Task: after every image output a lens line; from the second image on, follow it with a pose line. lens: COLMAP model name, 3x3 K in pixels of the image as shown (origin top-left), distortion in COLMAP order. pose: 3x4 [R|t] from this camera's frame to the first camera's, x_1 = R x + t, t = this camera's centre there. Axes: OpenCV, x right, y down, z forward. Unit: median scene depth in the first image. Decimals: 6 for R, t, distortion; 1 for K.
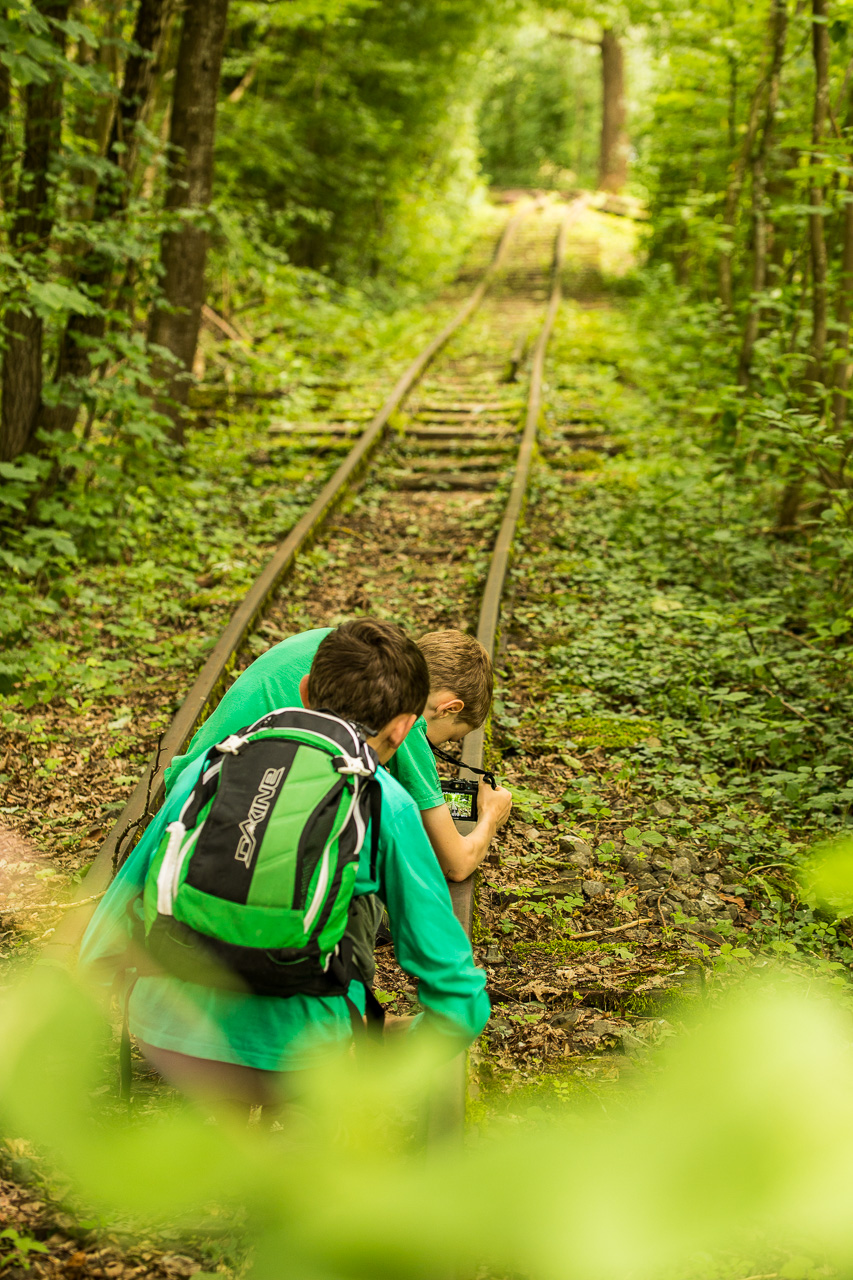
lens RADIAL K [[3296.5, 0, 426.5], [0, 3296.5, 640.0], [0, 0, 1]] dist [-0.087324, -13.953509]
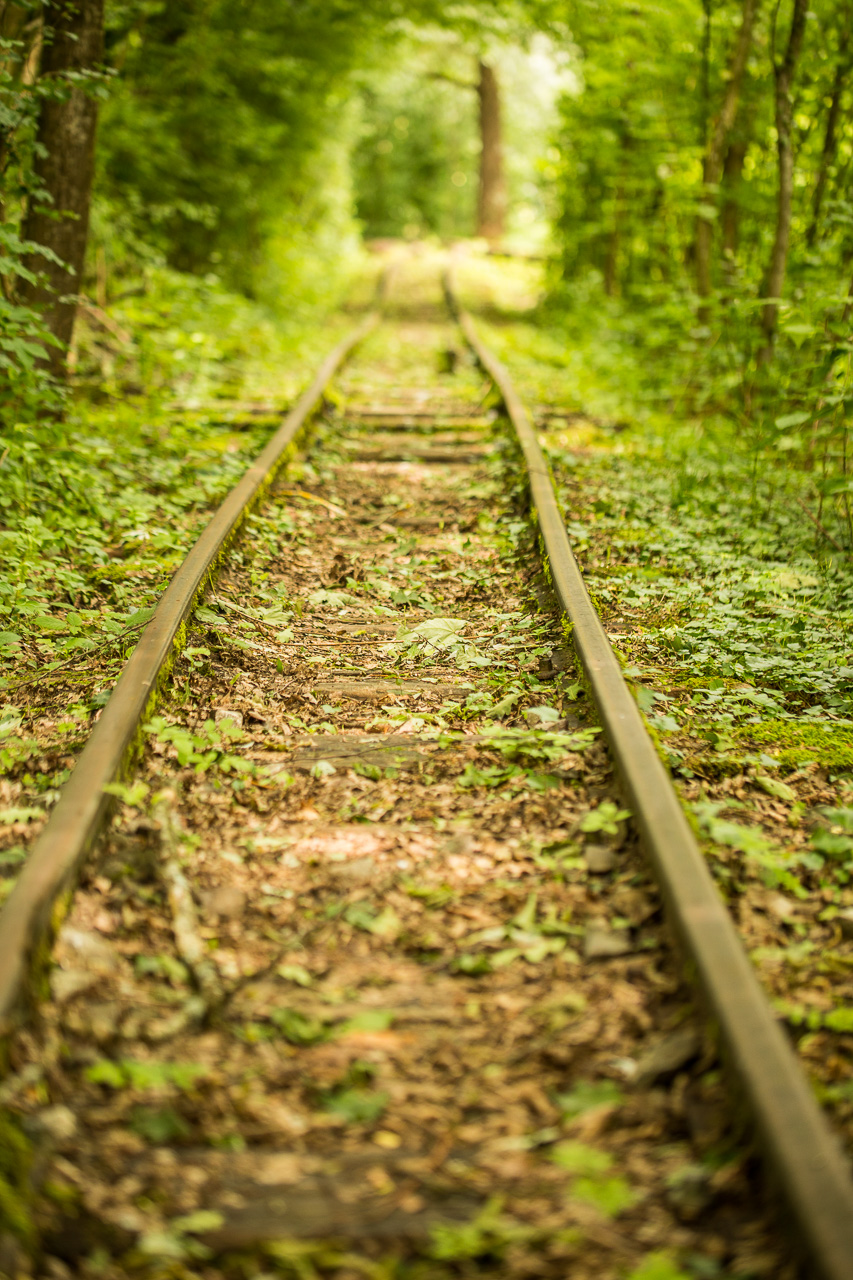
lens RADIAL K [[3151.4, 0, 426.5], [0, 3151.4, 640.0], [0, 0, 1]] dist [-0.035946, -0.641469]
pose [[0.998414, 0.004712, 0.056097, -0.037241], [-0.002852, 0.999445, -0.033189, 0.021669], [-0.056222, 0.032976, 0.997874, 0.324541]]
